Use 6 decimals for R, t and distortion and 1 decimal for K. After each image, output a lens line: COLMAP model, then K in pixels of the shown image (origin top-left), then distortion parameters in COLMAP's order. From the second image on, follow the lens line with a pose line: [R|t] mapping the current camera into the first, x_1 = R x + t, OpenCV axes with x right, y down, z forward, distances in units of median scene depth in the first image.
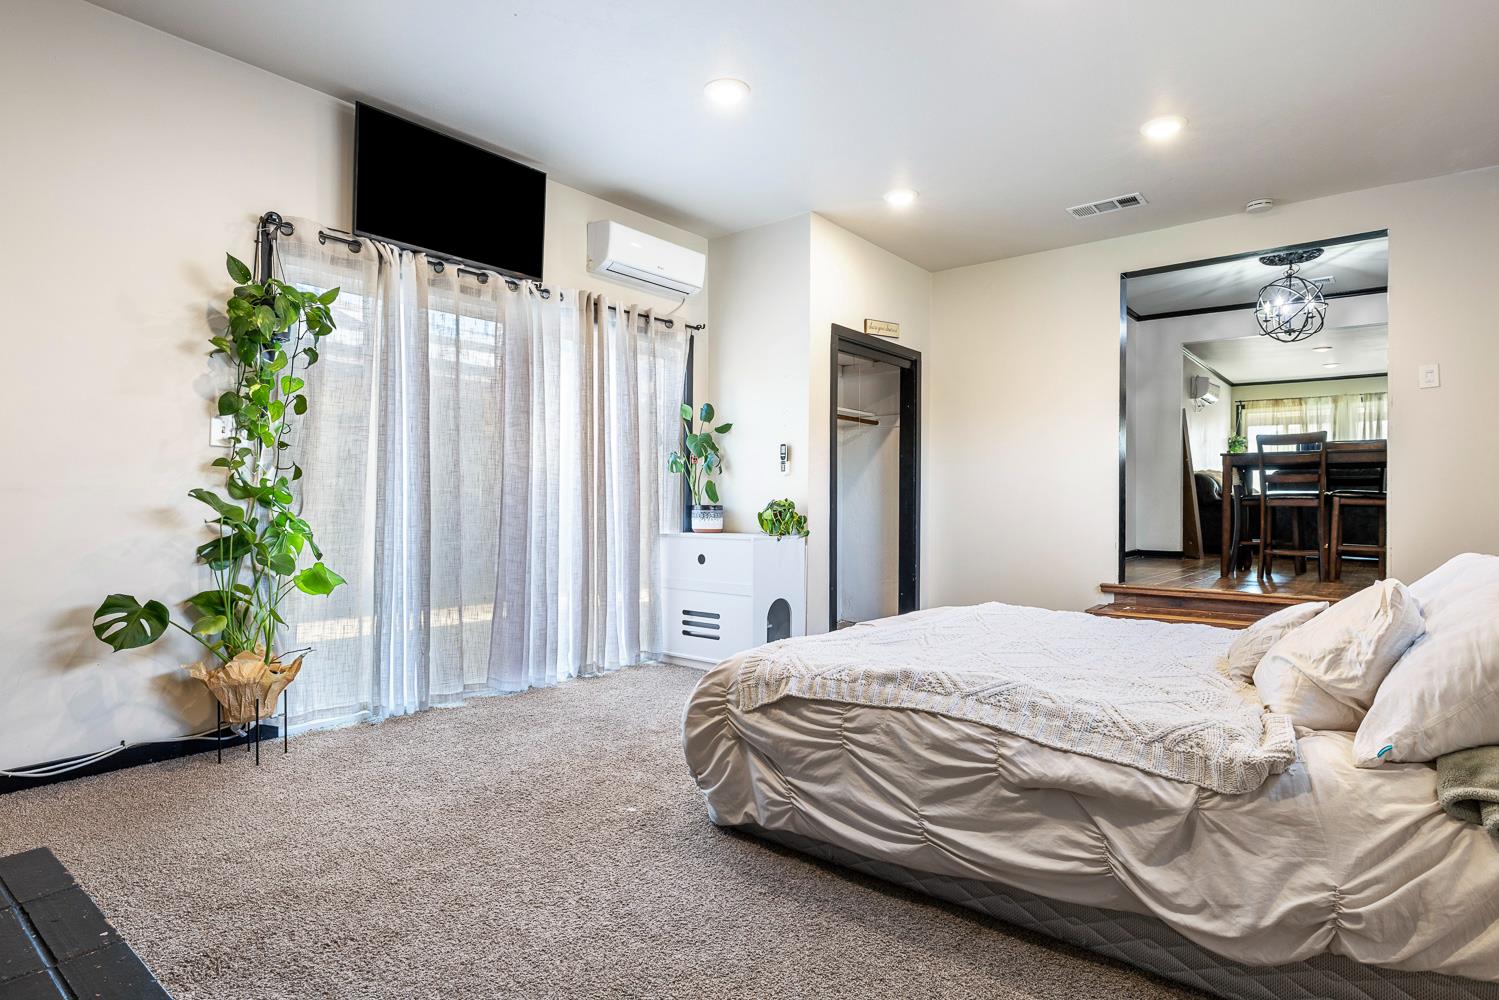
lens RADIAL K [[794.4, 0, 749.5], [0, 794.4, 500.0], [0, 0, 1]] dist [0.001778, 0.000129]
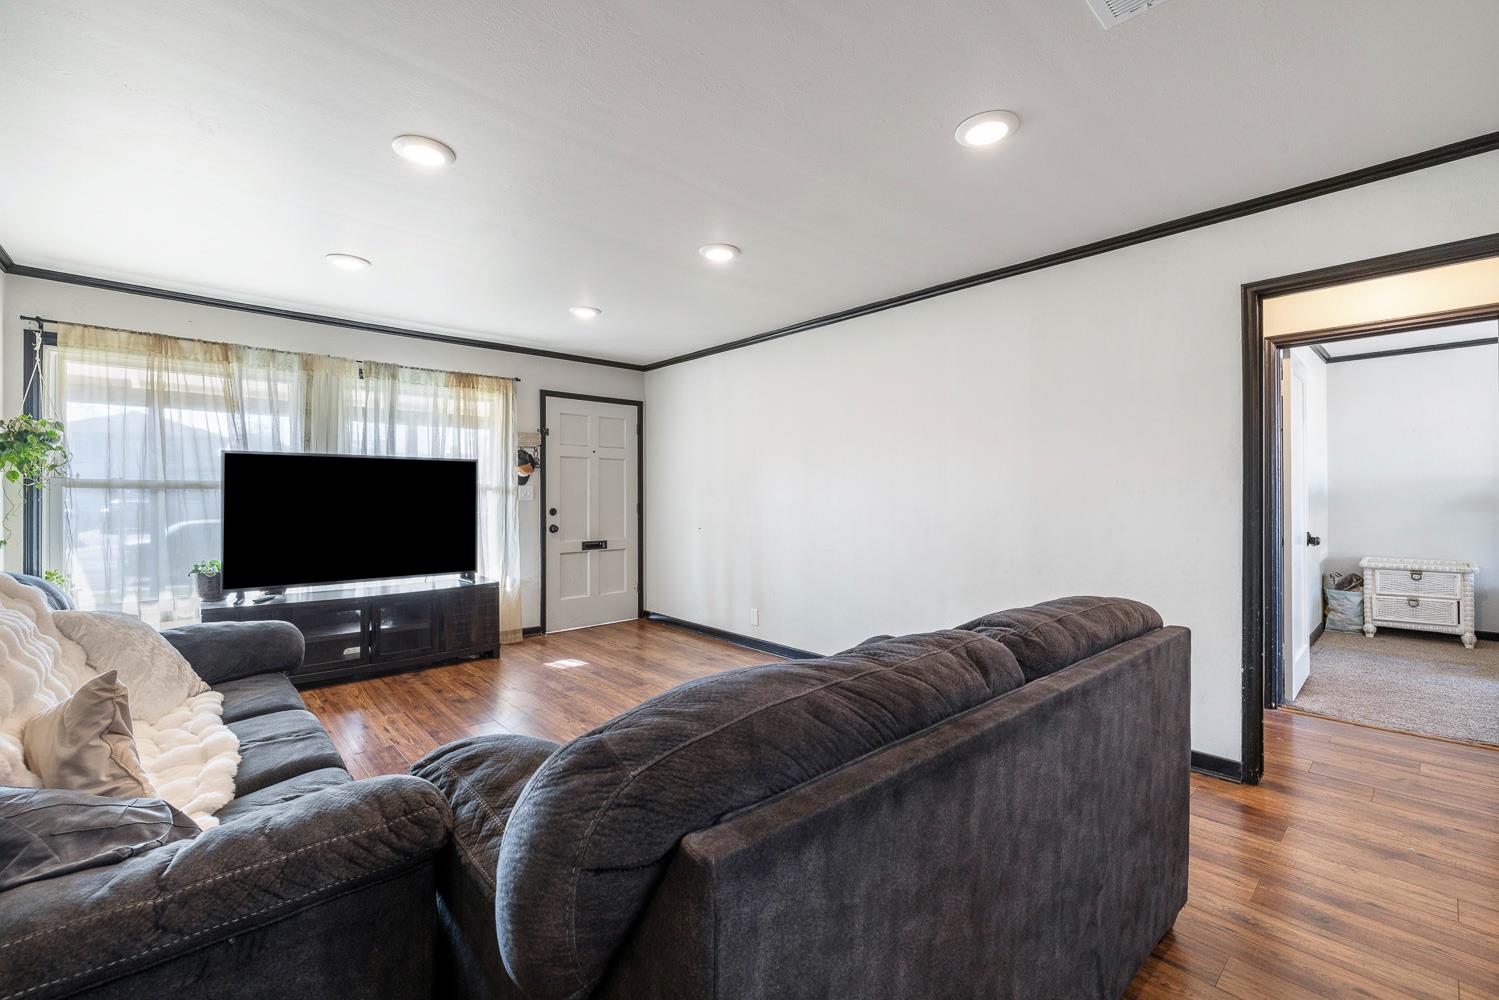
lens RADIAL K [[634.3, 0, 752.5], [0, 634.3, 495.1], [0, 0, 1]] dist [0.000866, 0.000485]
pose [[0.145355, -0.001082, 0.989379, 0.405892], [0.001782, 0.999998, 0.000831, -0.049818], [-0.989378, 0.001642, 0.145357, 0.682257]]
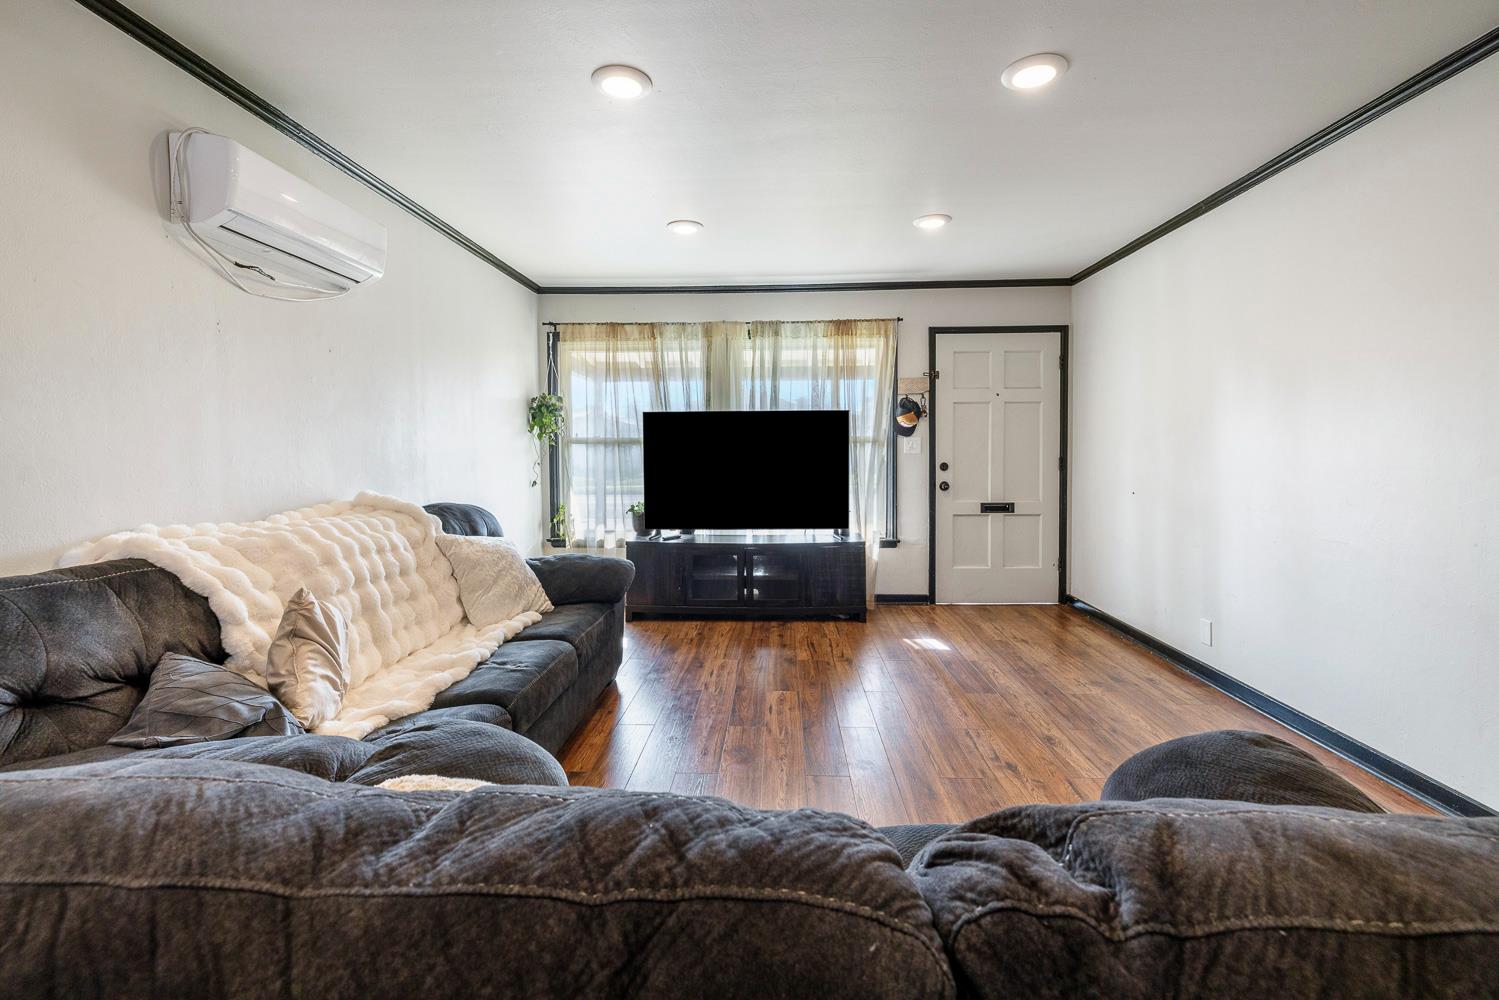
lens RADIAL K [[652.5, 0, 754.1], [0, 652.5, 474.6], [0, 0, 1]] dist [0.001713, 0.000223]
pose [[0.800487, -0.027227, 0.598731, 0.498275], [0.007026, 0.999325, 0.036050, -0.048363], [-0.599309, -0.024650, 0.800138, 0.633688]]
